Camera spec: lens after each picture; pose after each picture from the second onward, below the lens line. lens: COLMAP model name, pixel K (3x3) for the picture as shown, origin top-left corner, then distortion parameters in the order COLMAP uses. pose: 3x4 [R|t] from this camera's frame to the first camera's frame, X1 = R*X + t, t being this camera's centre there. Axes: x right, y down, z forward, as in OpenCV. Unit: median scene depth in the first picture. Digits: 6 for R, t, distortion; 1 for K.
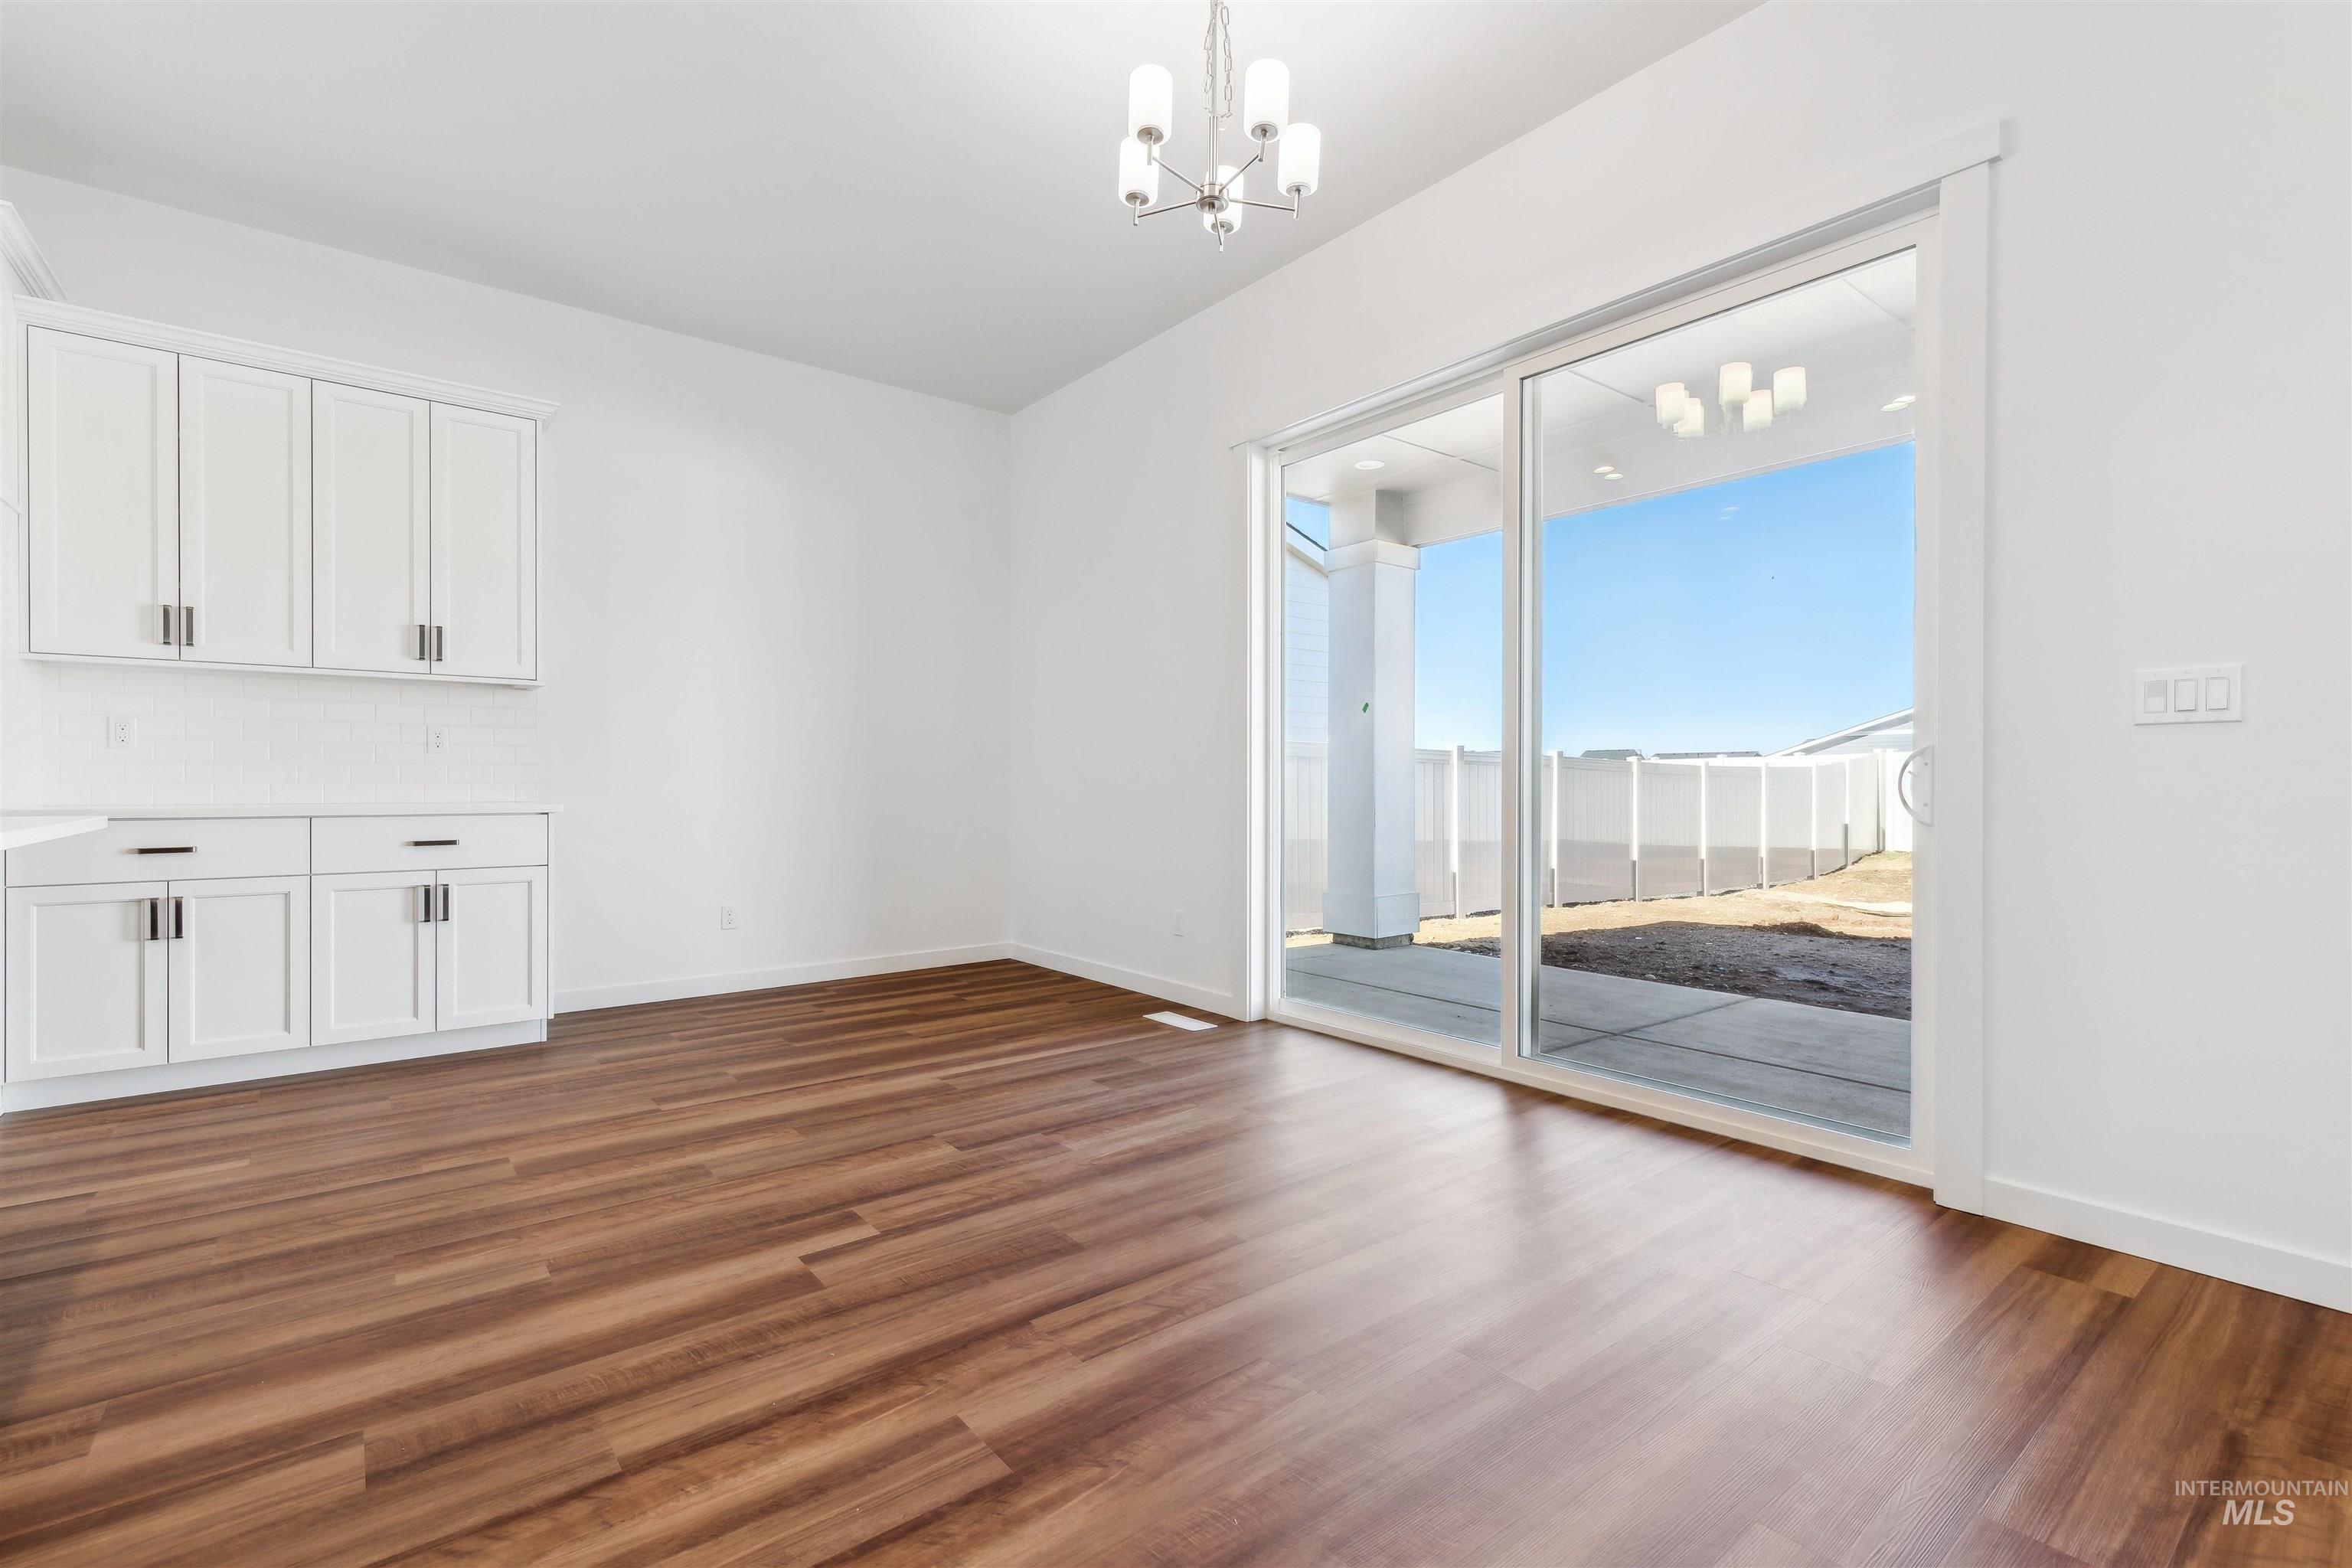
lens RADIAL K [[1055.9, 0, 1176.0], [0, 1055.9, 784.0], [0, 0, 1]] dist [0.007905, -0.000246]
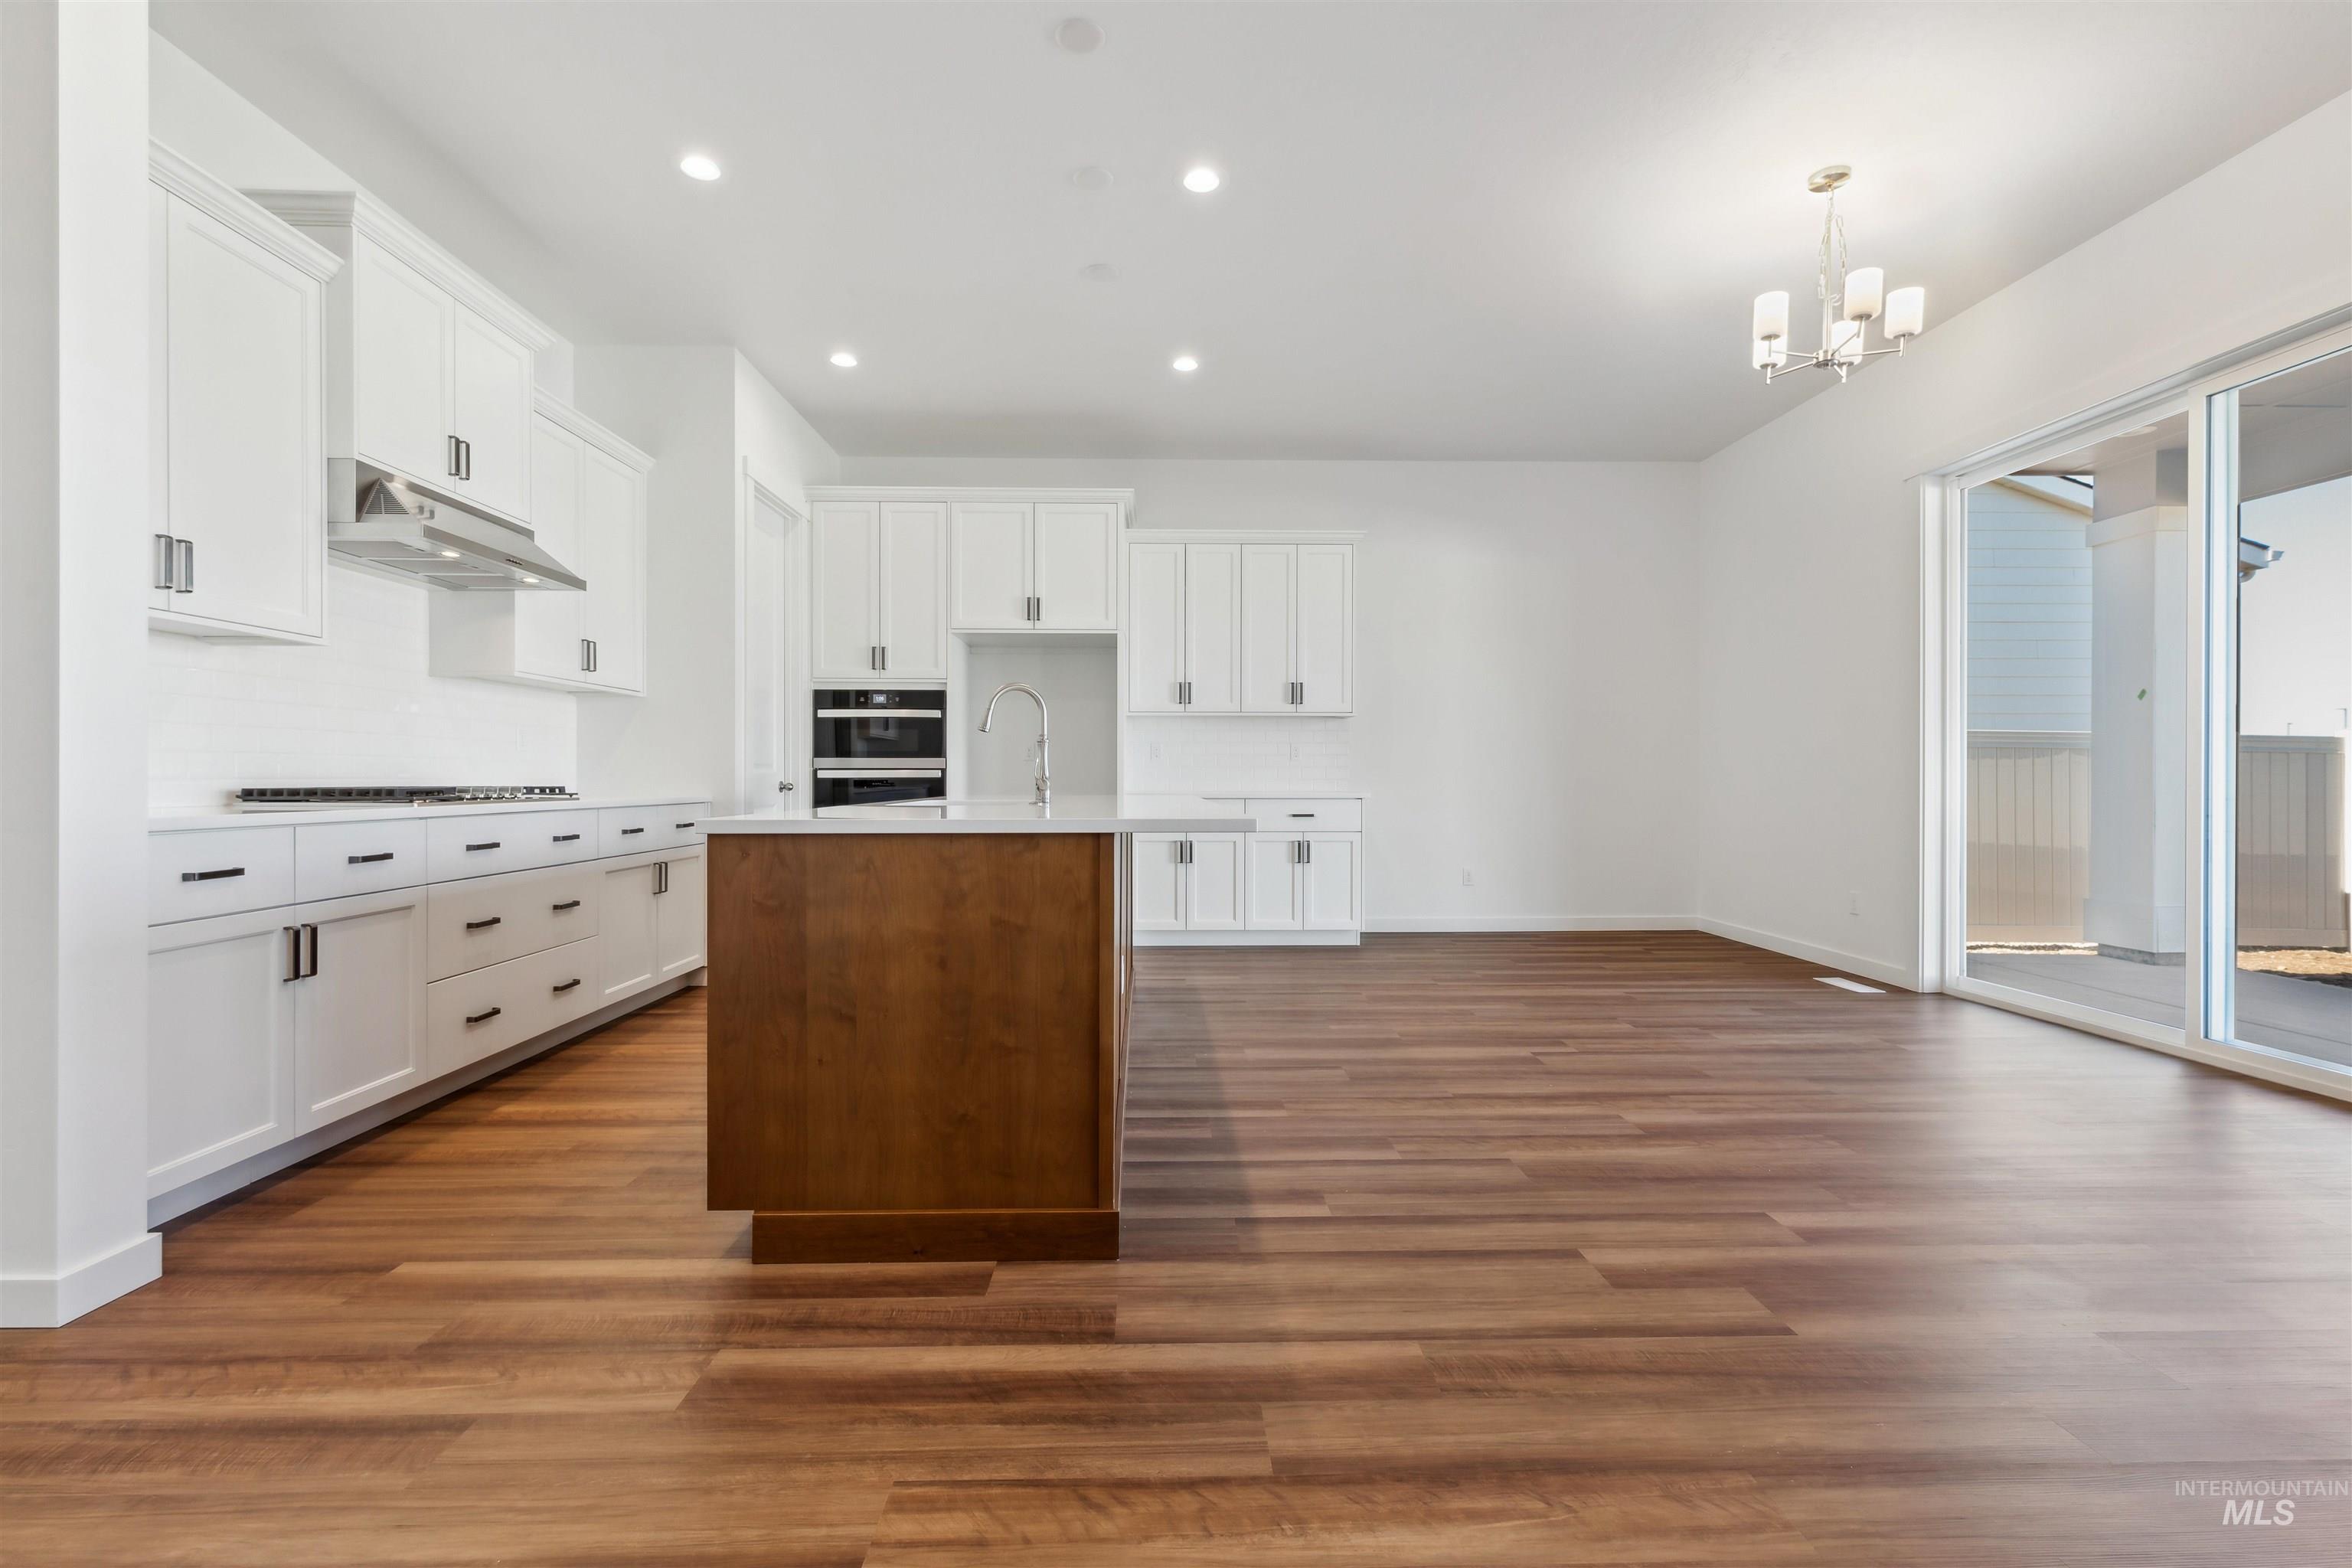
lens RADIAL K [[1055.9, 0, 1176.0], [0, 1055.9, 784.0], [0, 0, 1]] dist [0.007905, -0.000246]
pose [[0.799871, 0.002462, -0.600166, 0.175828], [-0.000383, 0.999993, 0.003591, 0.000841], [0.600171, -0.002642, 0.799867, -0.591793]]
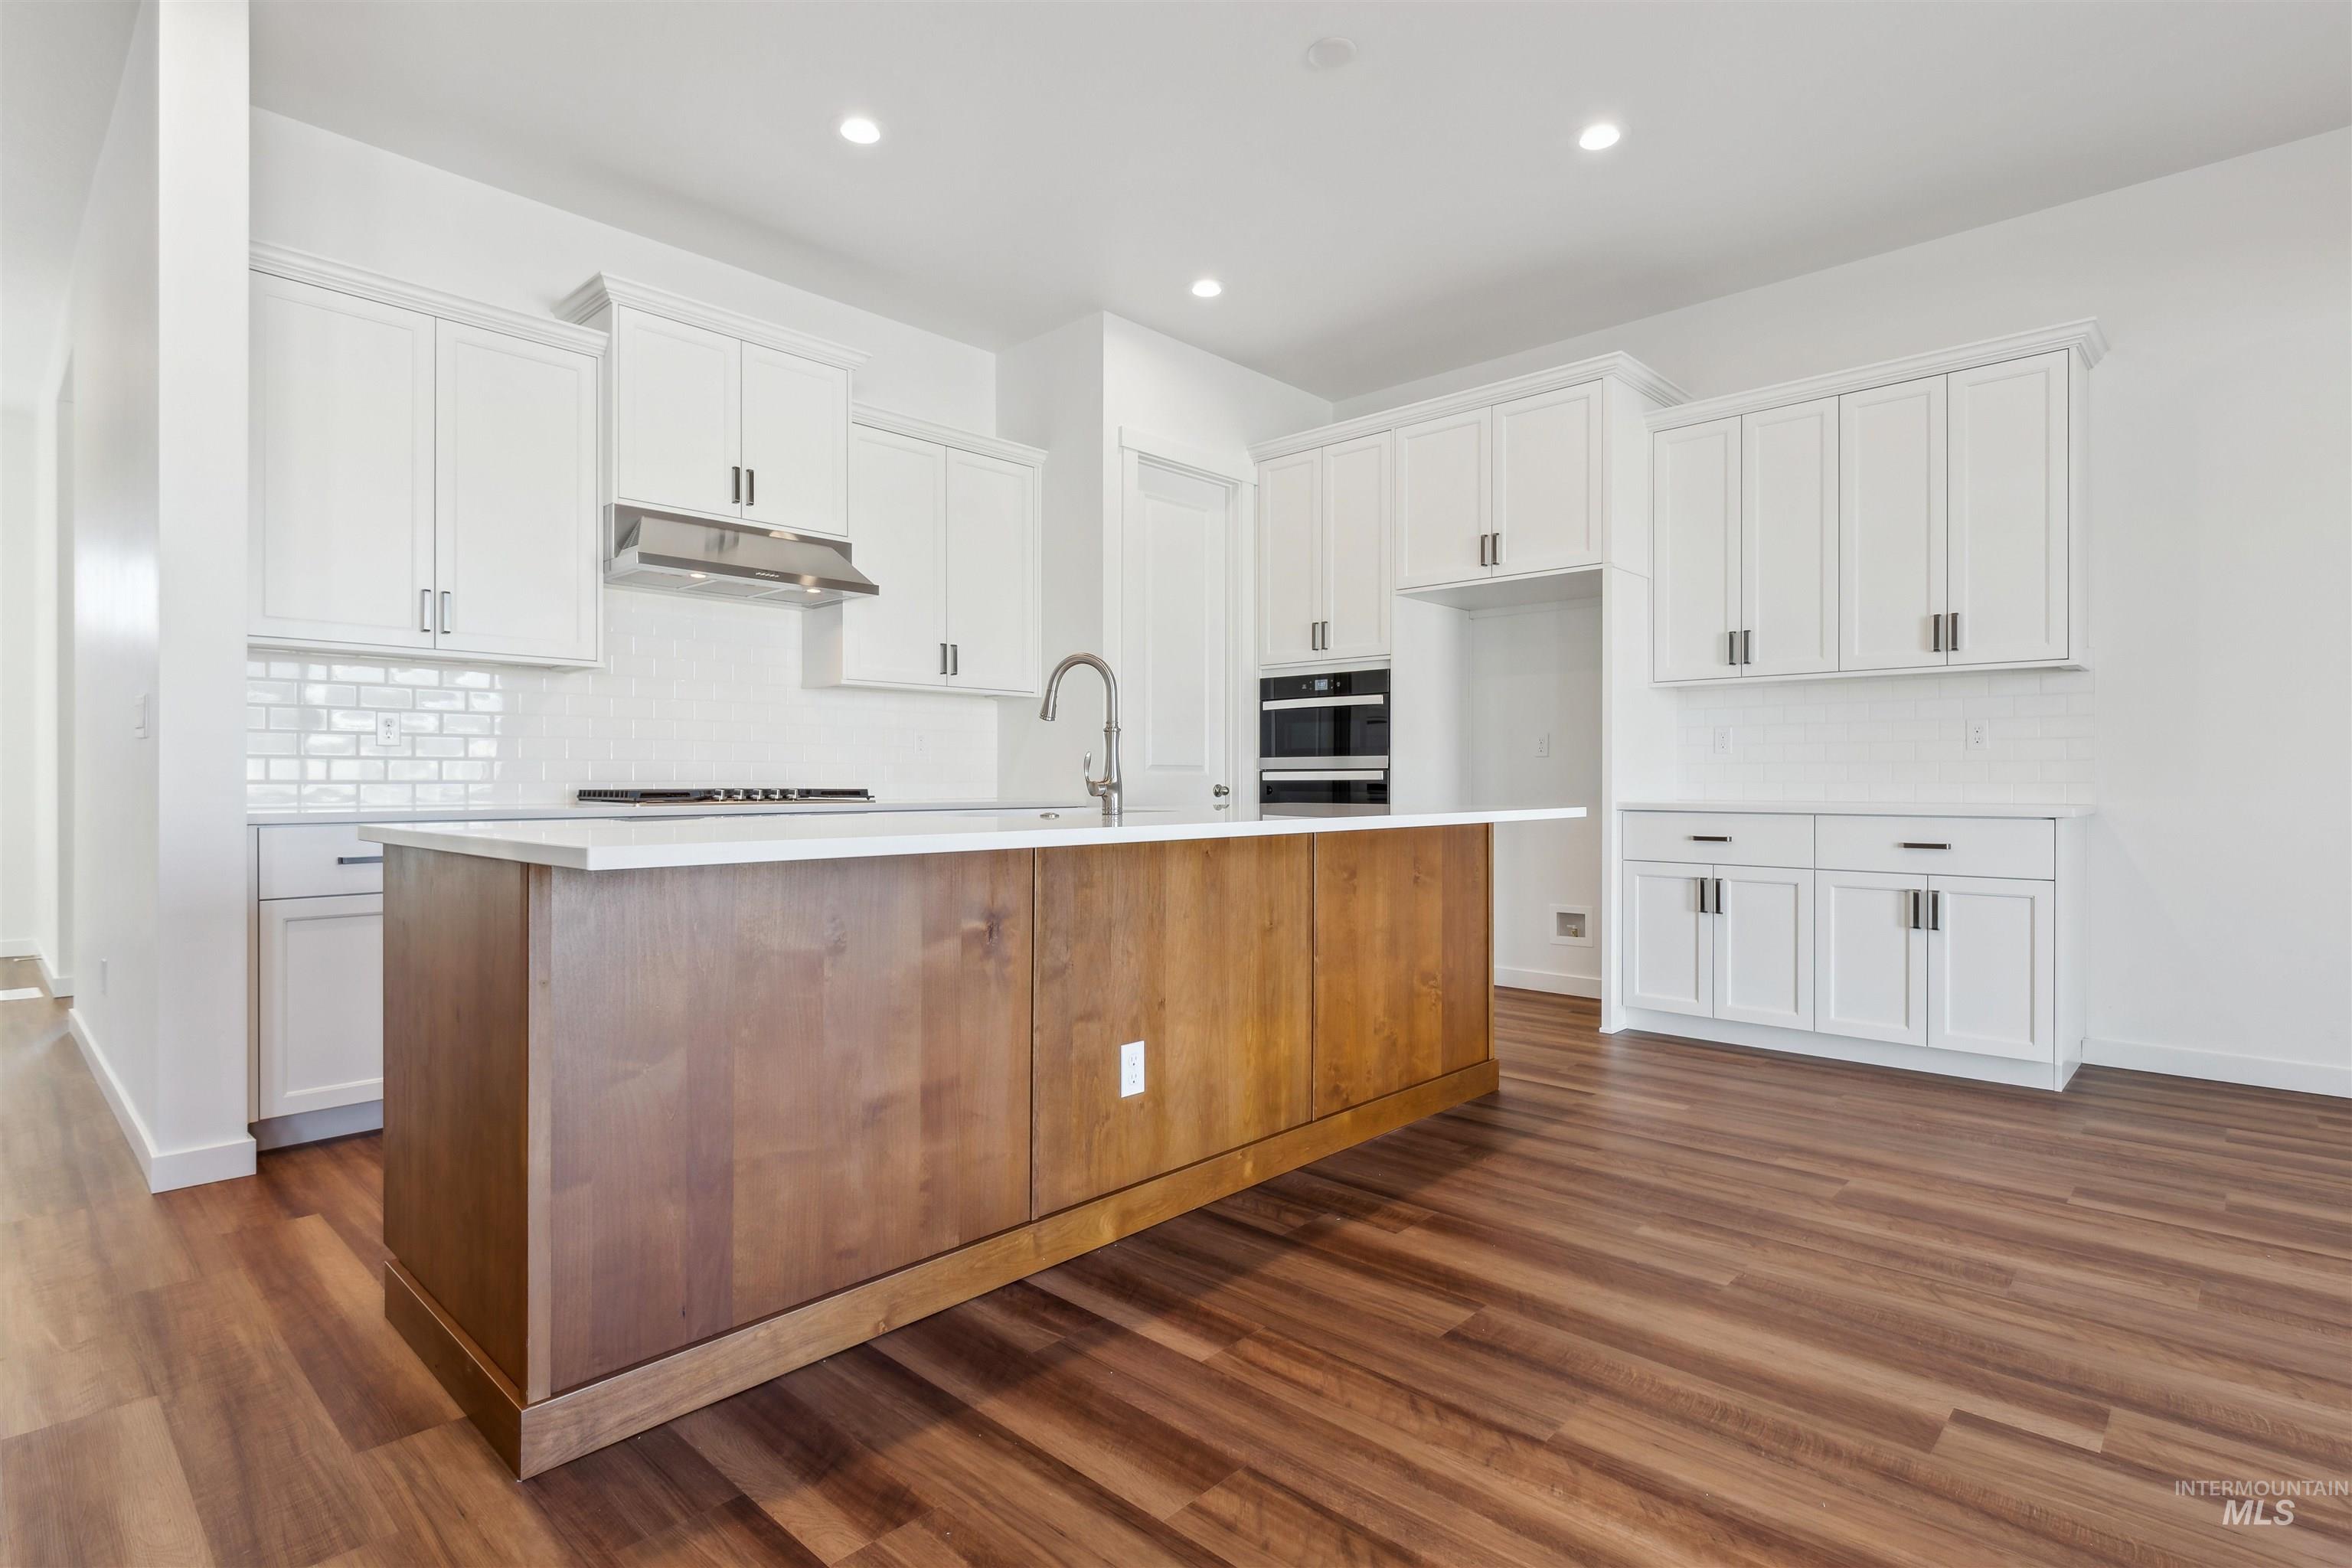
lens RADIAL K [[1166.3, 0, 1179.8], [0, 1166.3, 784.6], [0, 0, 1]] dist [-0.000818, 0.000551]
pose [[0.146020, 0.002161, -0.989279, 0.311108], [-0.001051, 0.999997, 0.002029, -0.000682], [0.989281, 0.000743, 0.146022, 0.264594]]
